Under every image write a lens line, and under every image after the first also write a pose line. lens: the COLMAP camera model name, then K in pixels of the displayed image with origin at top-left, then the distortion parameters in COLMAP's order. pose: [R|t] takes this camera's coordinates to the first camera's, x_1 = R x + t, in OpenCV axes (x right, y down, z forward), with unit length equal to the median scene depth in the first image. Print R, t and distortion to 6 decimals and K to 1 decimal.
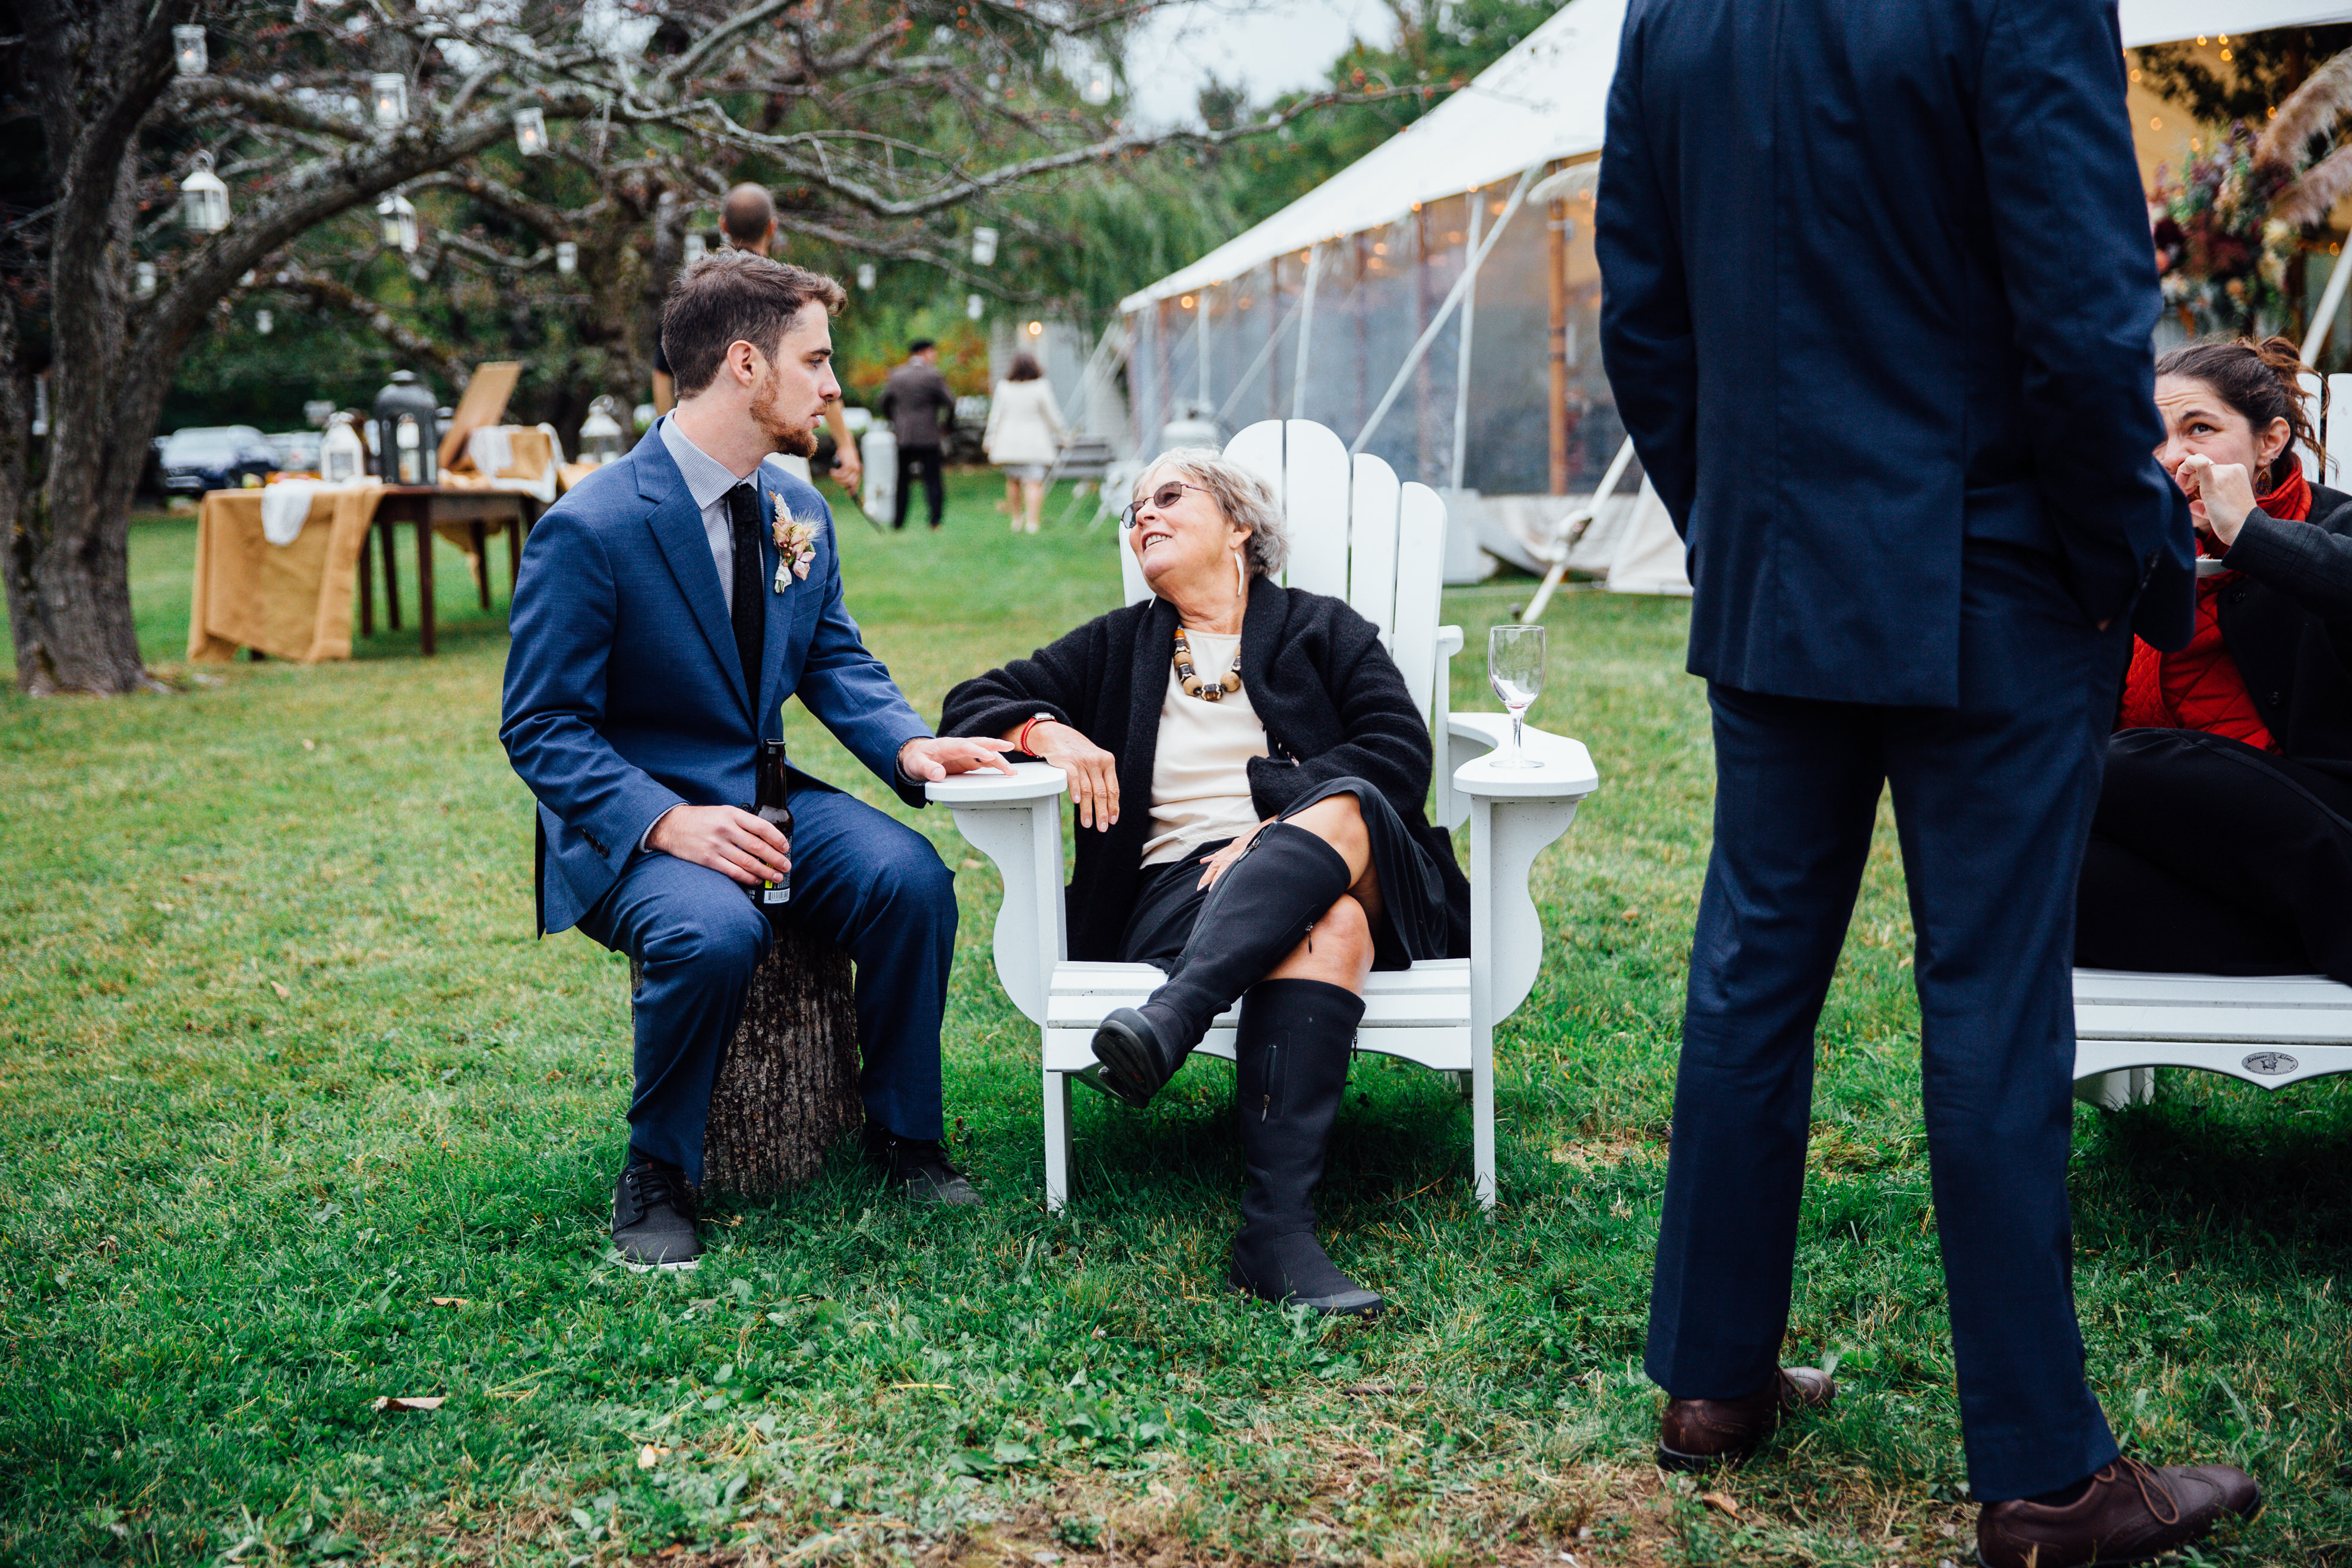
lens RADIAL K [[3379.0, 0, 1176.0], [0, 3379.0, 784.0], [0, 0, 1]] dist [0.187072, 0.008892]
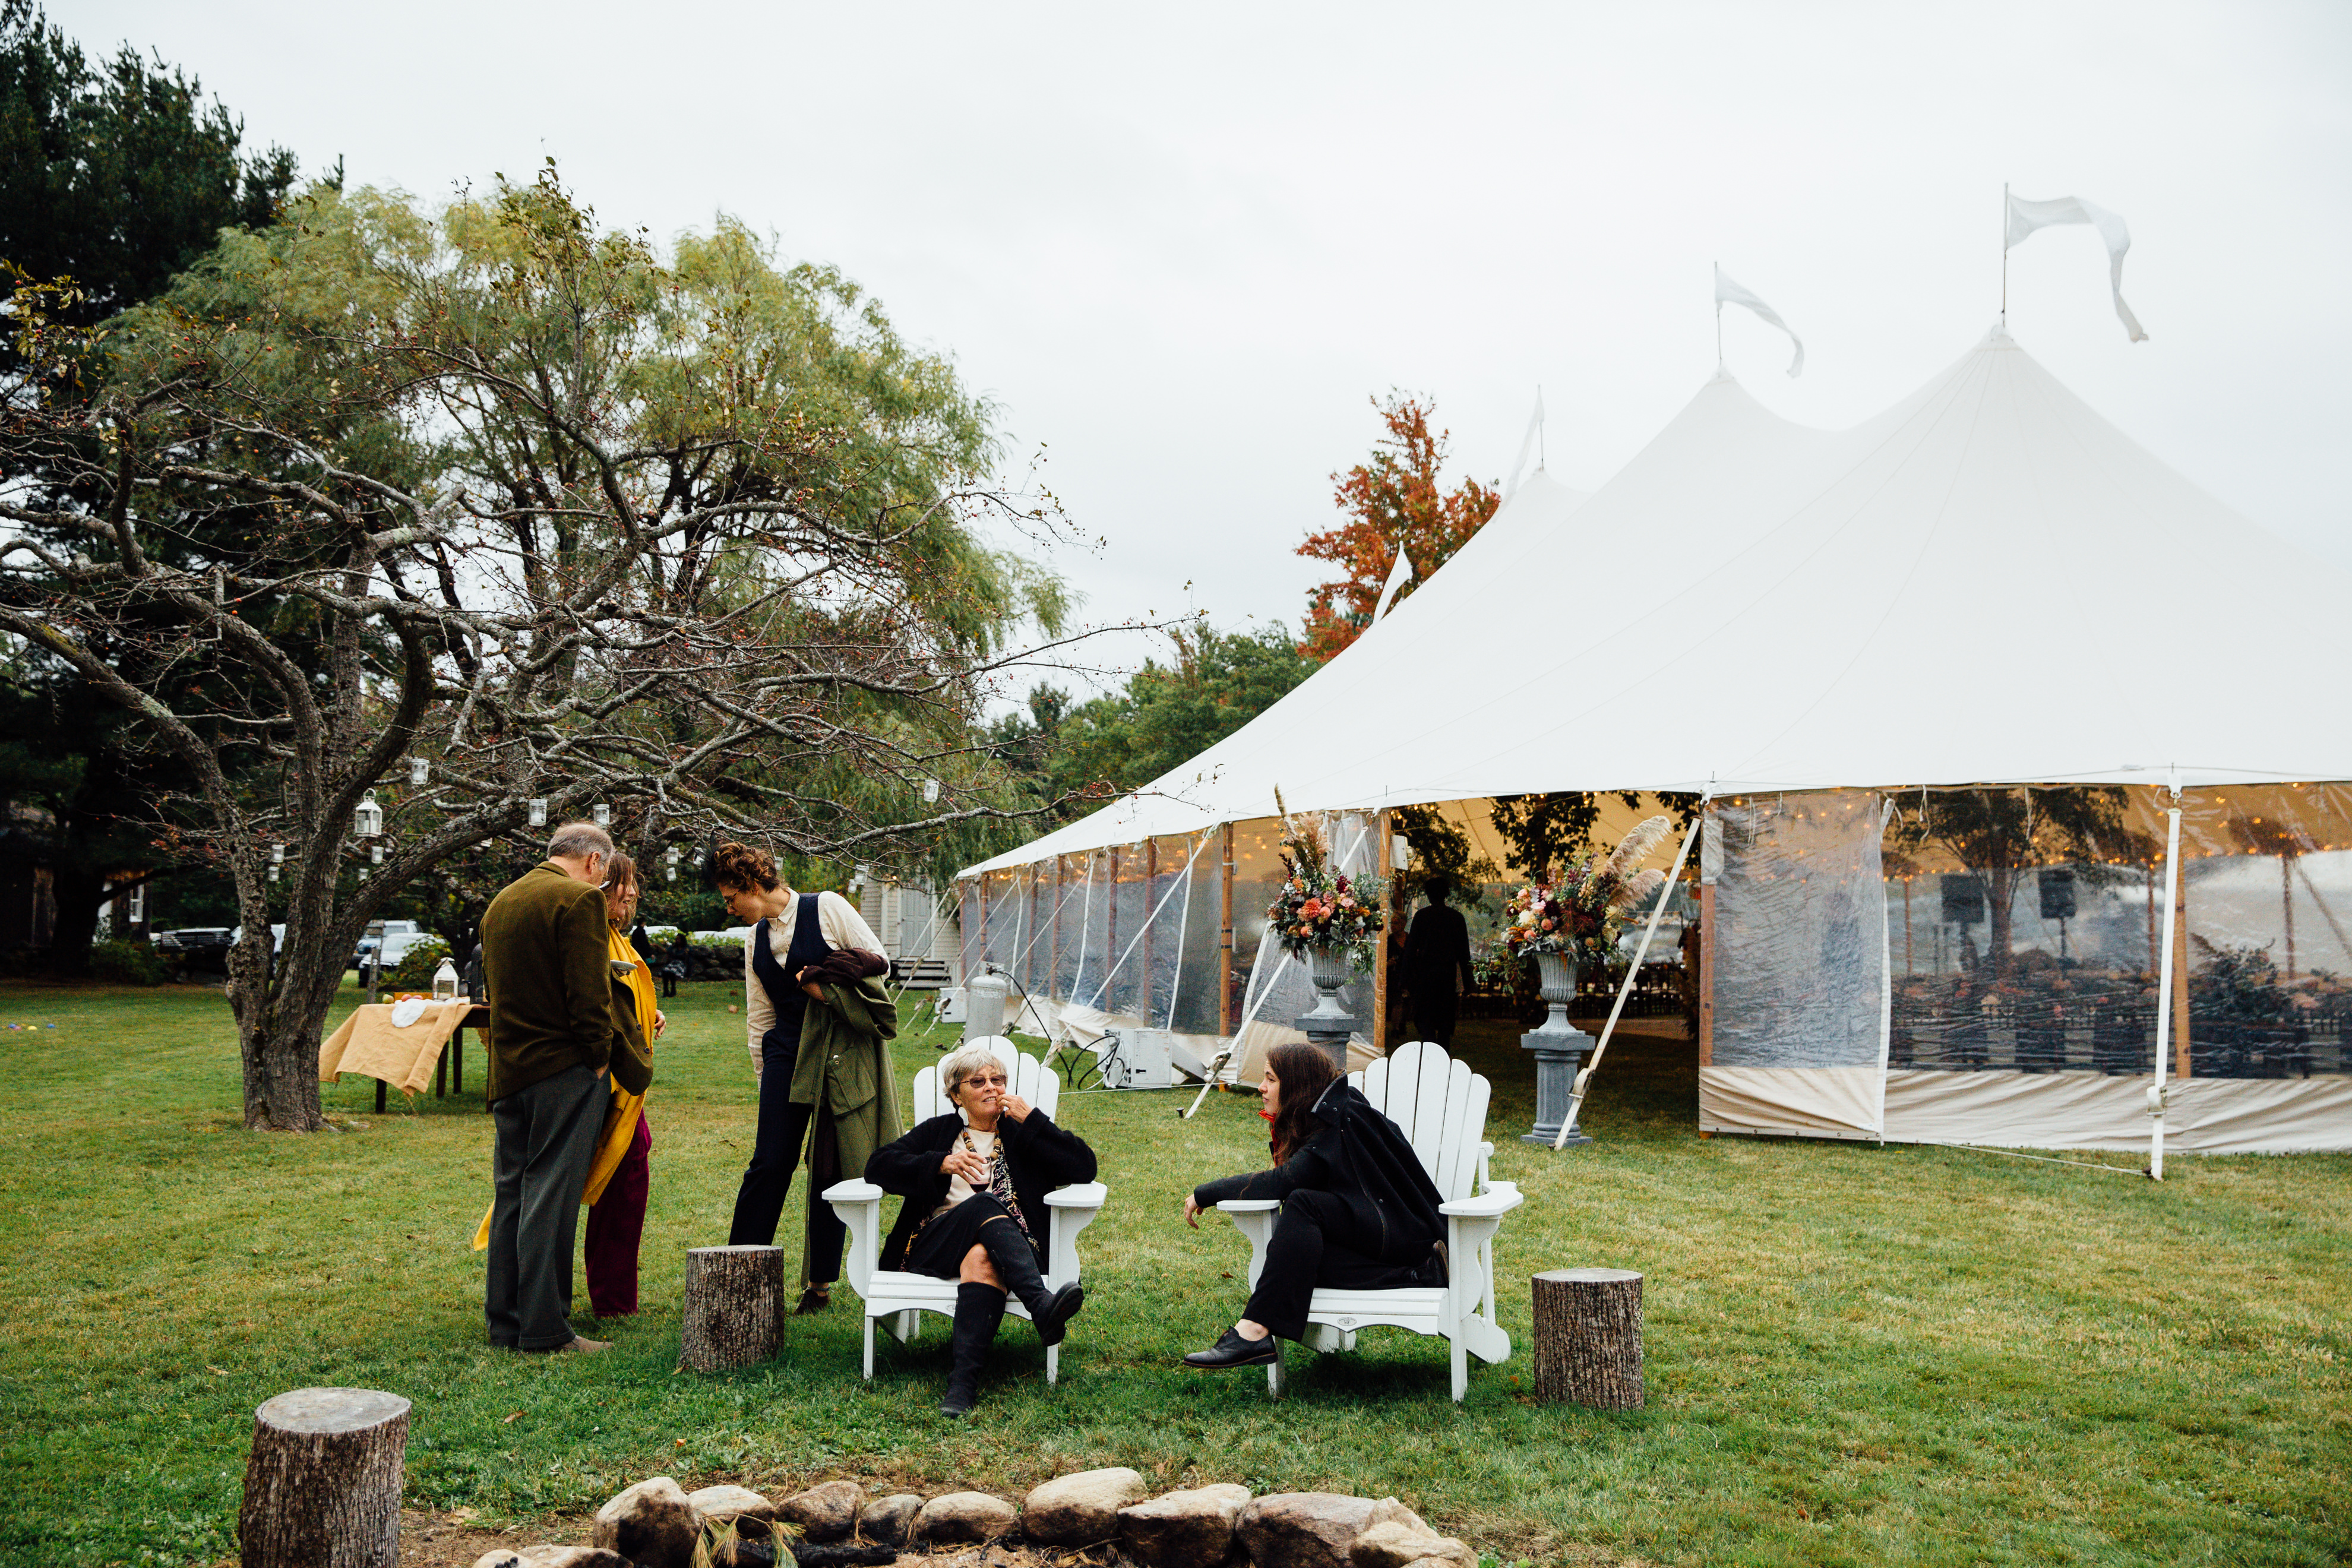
lens RADIAL K [[2516.8, 0, 1176.0], [0, 2516.8, 784.0], [0, 0, 1]] dist [0.017558, -0.002039]
pose [[0.996547, 0.048221, 0.067589, 0.011054], [-0.035842, 0.984152, -0.173669, 0.004348], [-0.074893, 0.170647, 0.982482, -0.221934]]
